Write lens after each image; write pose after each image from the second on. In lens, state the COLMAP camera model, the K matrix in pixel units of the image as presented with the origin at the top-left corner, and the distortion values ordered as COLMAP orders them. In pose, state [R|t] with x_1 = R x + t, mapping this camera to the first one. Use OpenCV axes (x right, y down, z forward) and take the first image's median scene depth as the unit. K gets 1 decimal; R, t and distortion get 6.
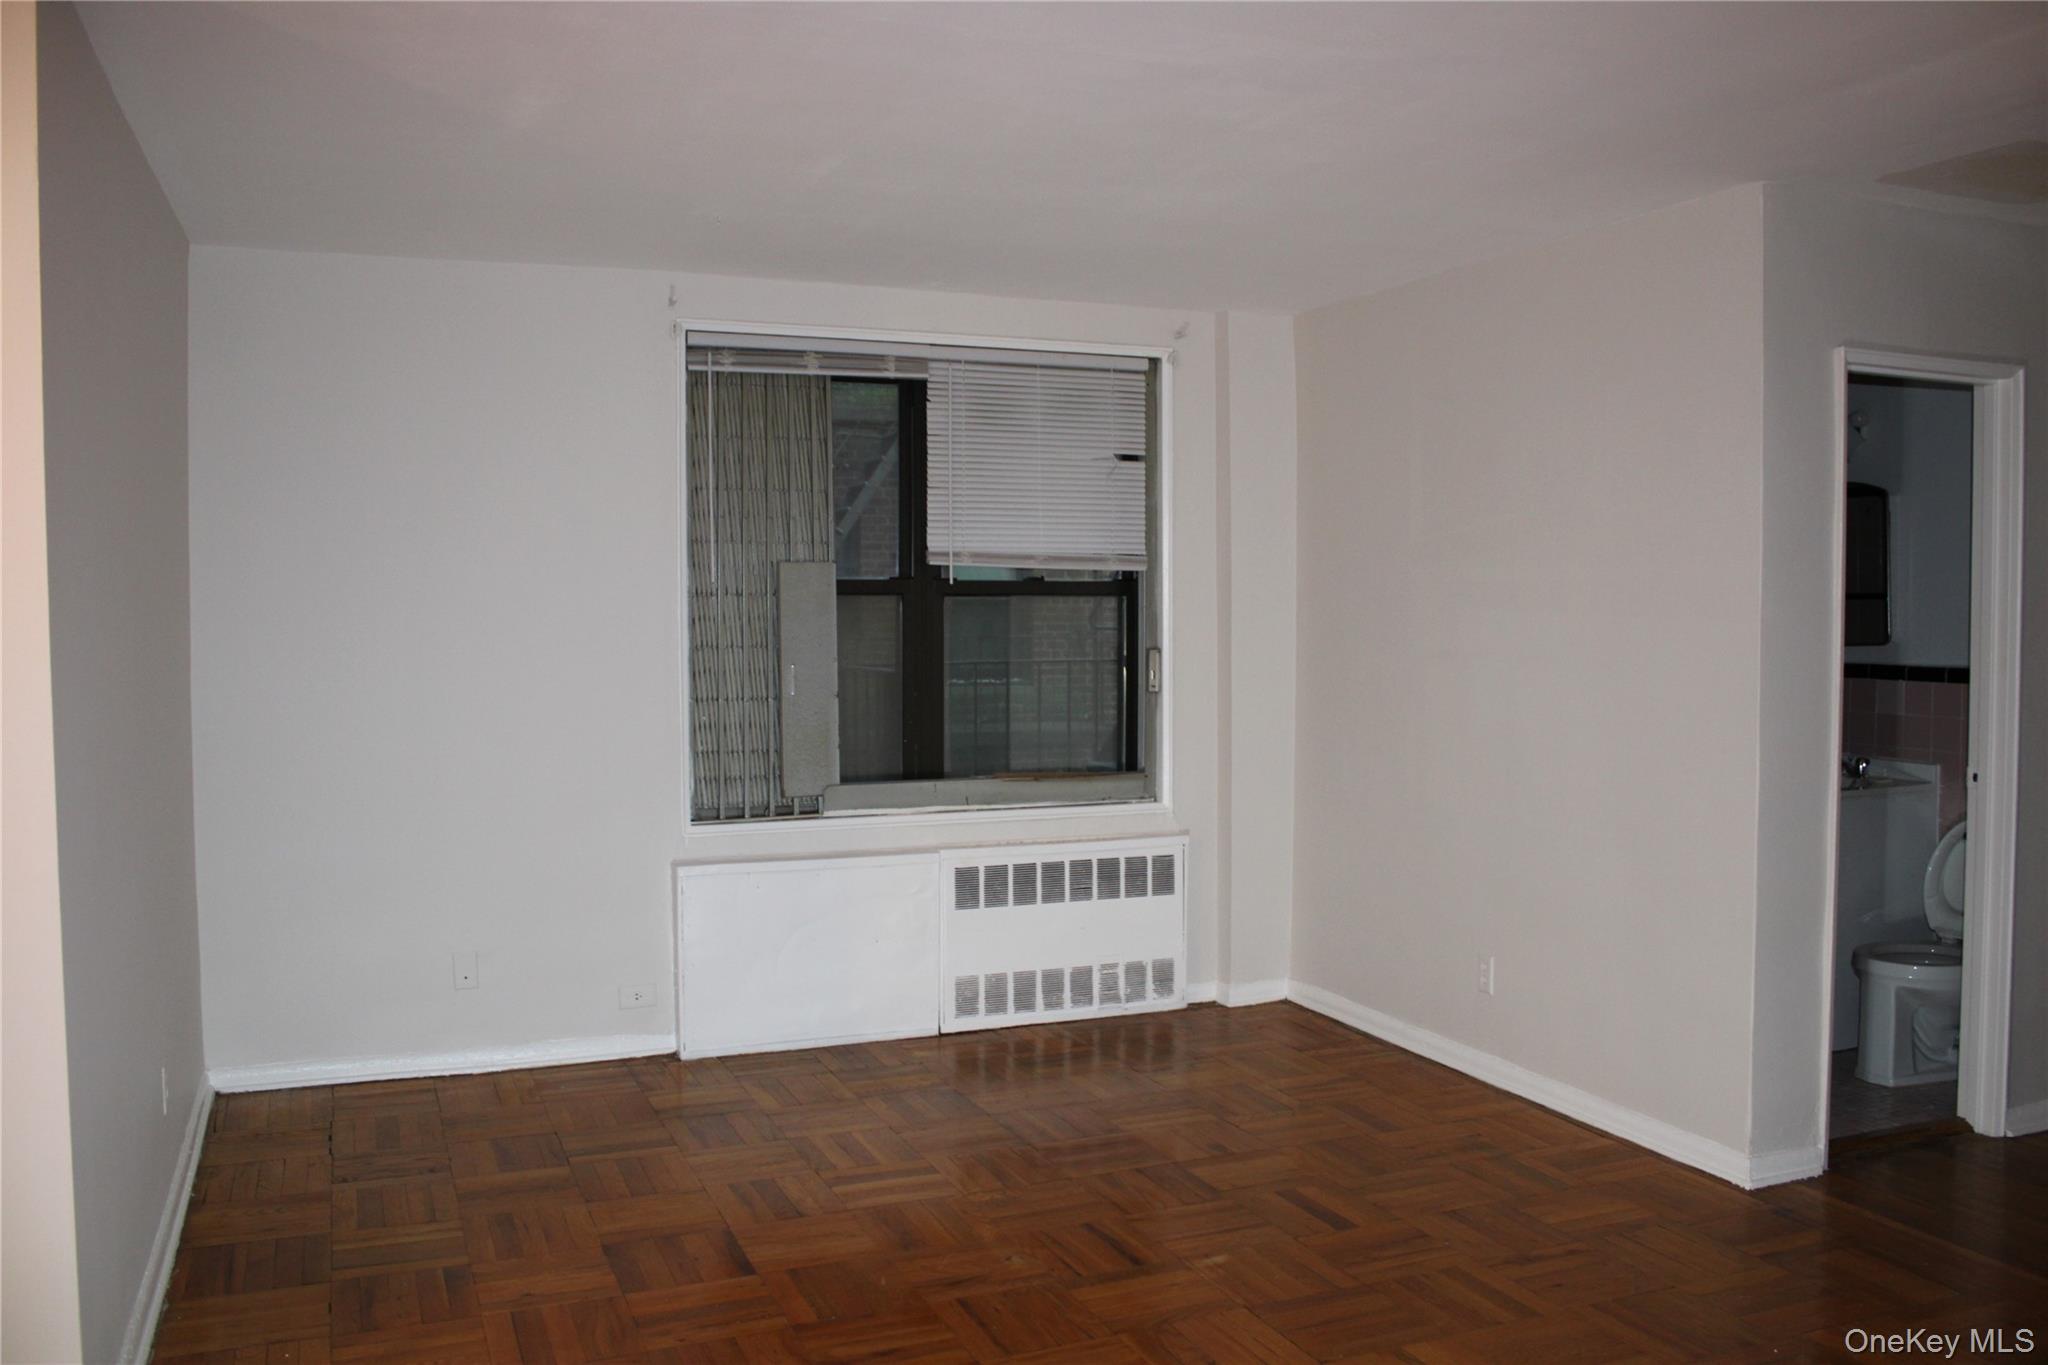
lens RADIAL K [[1703.1, 0, 1024.0], [0, 1703.1, 682.5], [0, 0, 1]] dist [-0.164558, 0.151617]
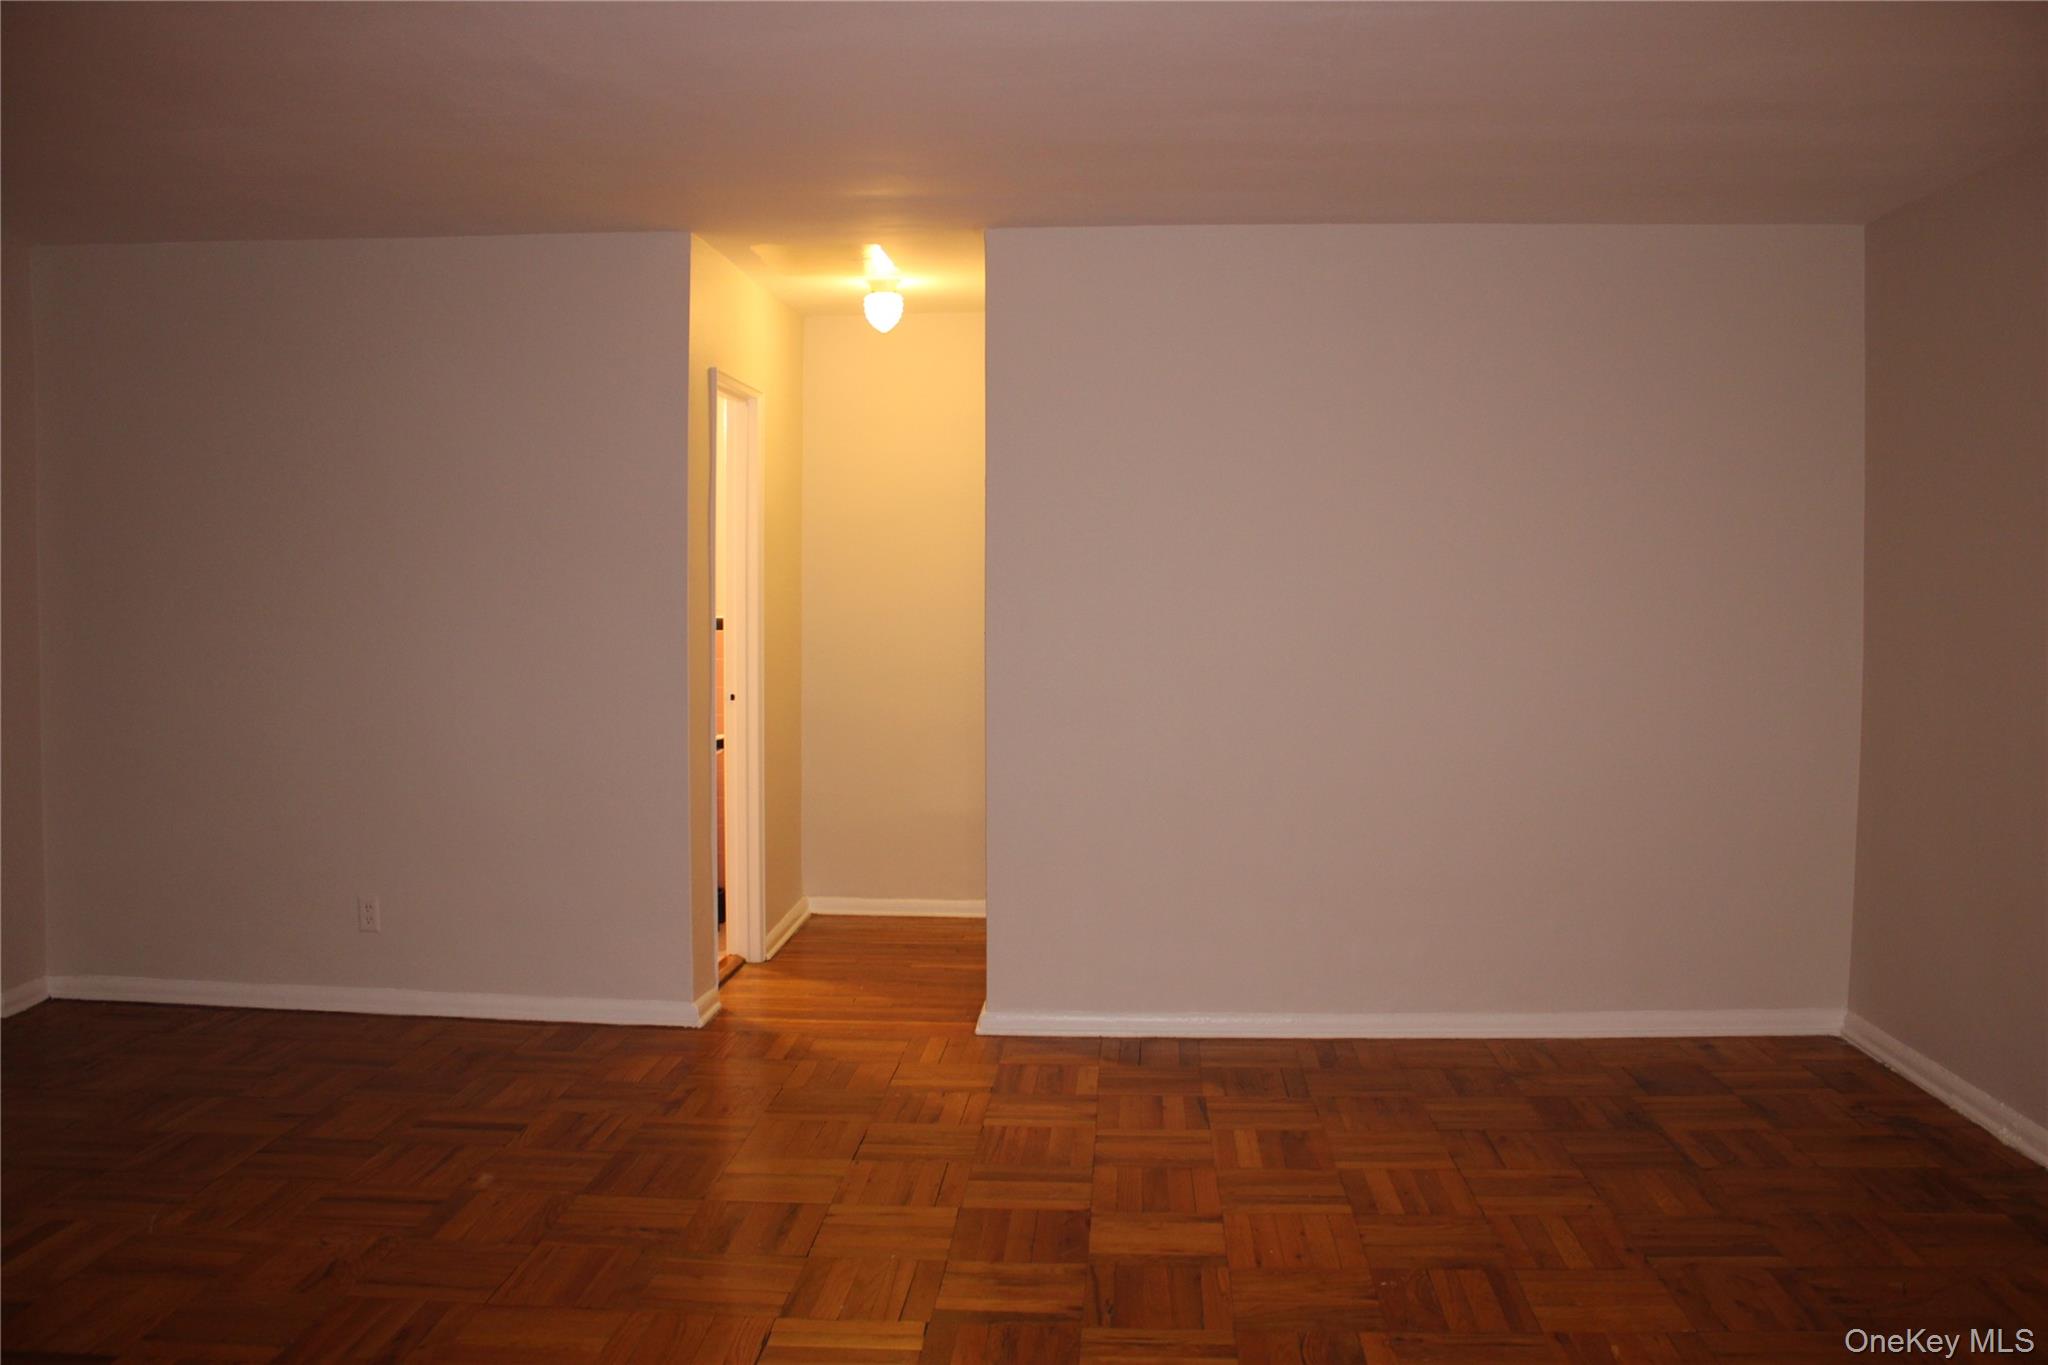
lens RADIAL K [[1741.0, 0, 994.1], [0, 1741.0, 597.3], [0, 0, 1]] dist [-0.067538, -0.001646]
pose [[0.459462, -0.009215, 0.888150, -0.440314], [0.038696, 0.999204, -0.009651, 0.001136], [-0.887354, 0.038802, 0.459453, 0.127867]]
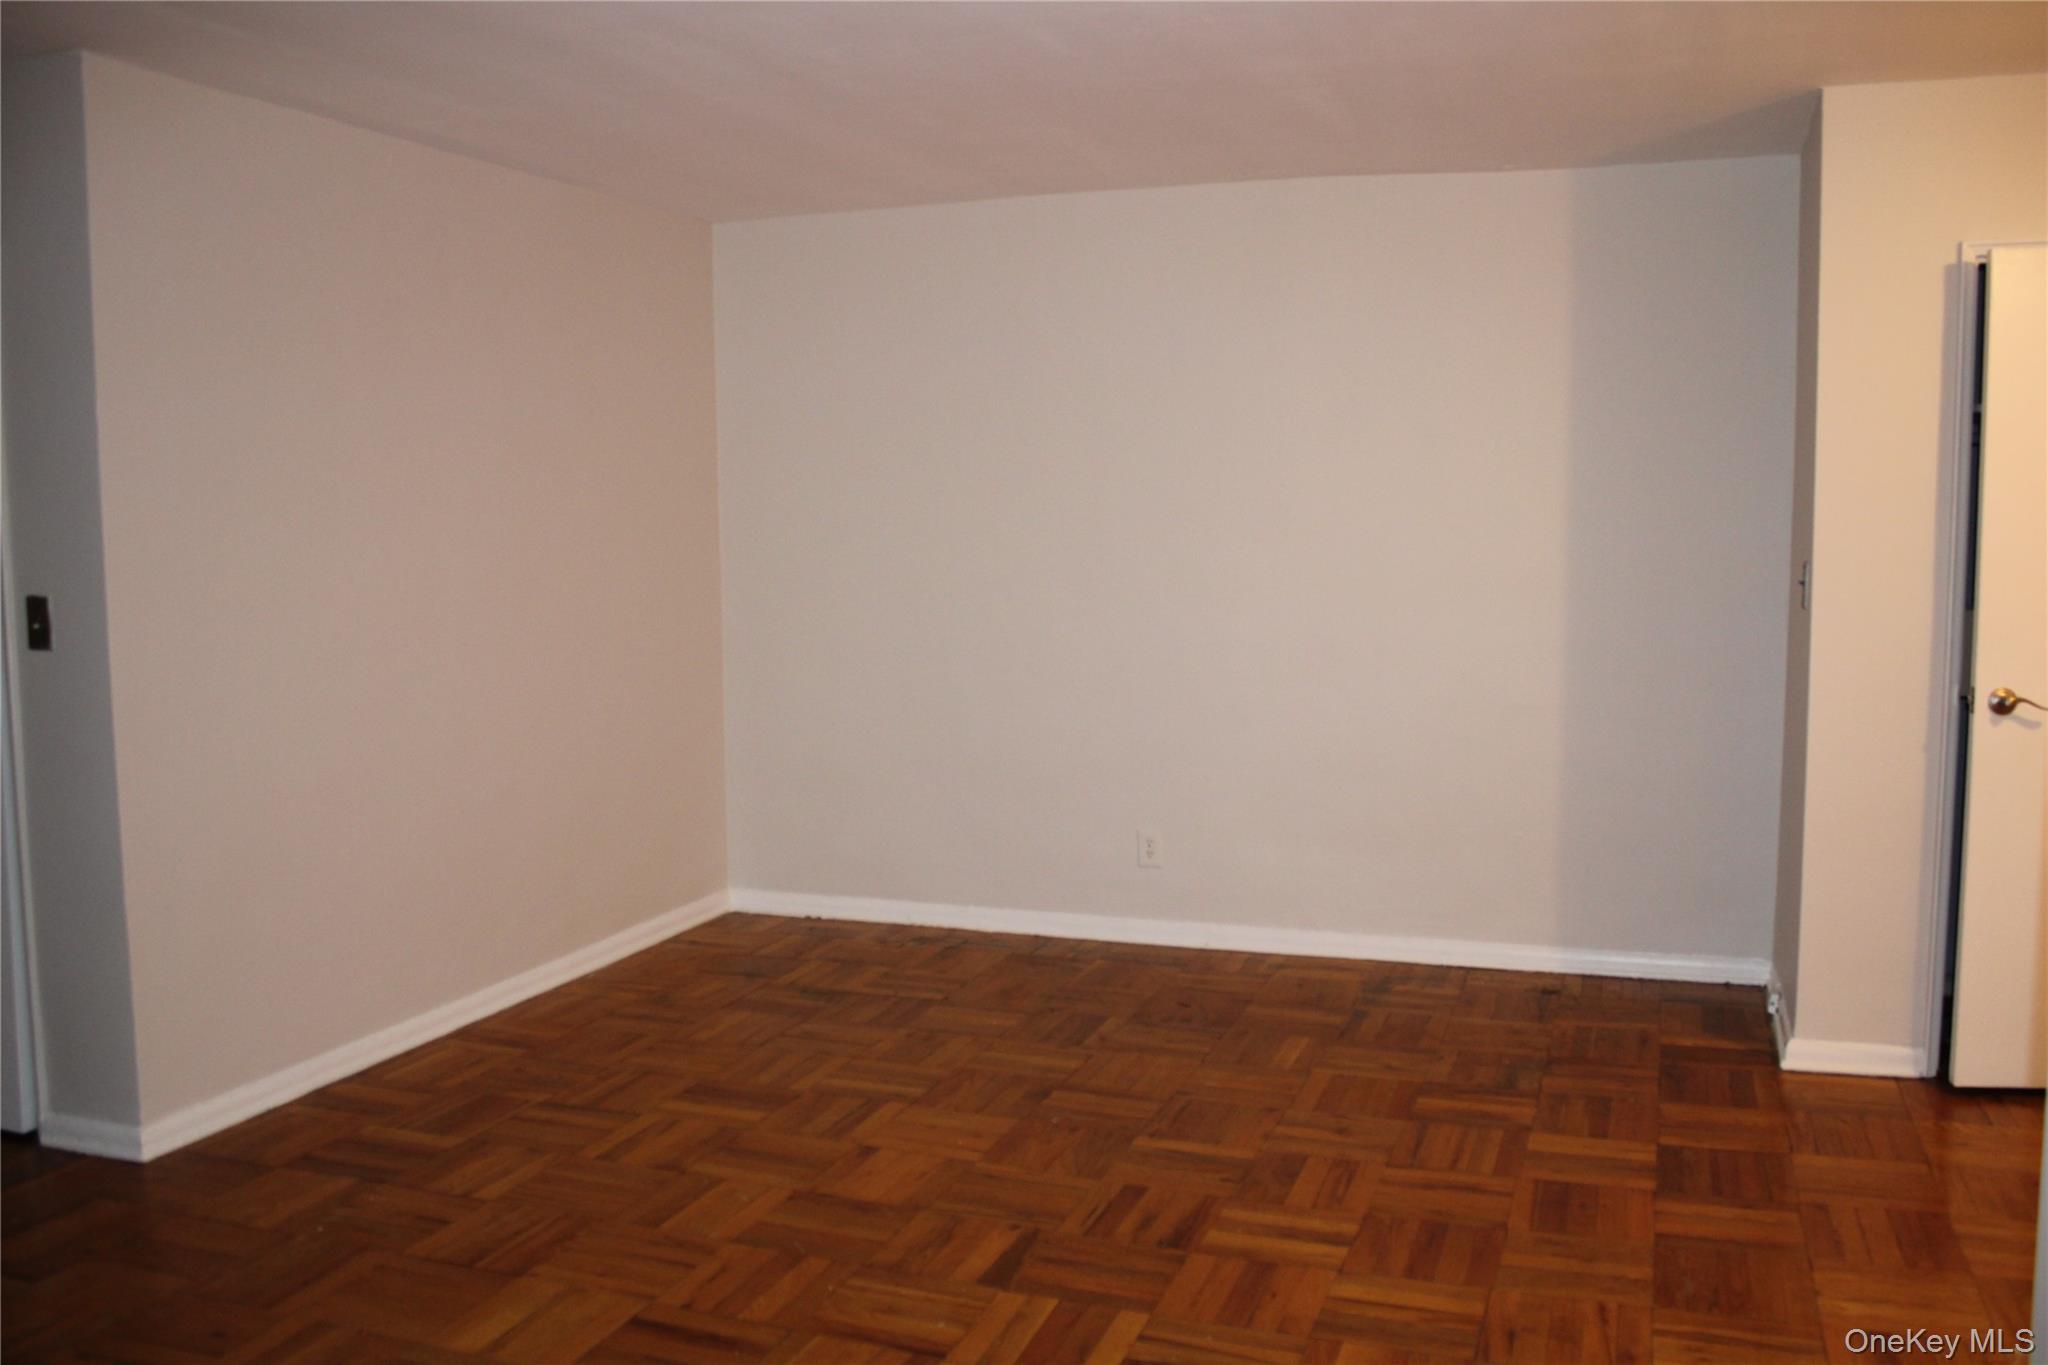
lens RADIAL K [[1703.1, 0, 1024.0], [0, 1703.1, 682.5], [0, 0, 1]] dist [-0.164558, 0.151617]
pose [[-0.723910, -0.051841, 0.687943, -0.321295], [0.043435, 0.991770, 0.120441, -0.028389], [-0.688525, 0.117069, -0.715701, 0.769525]]
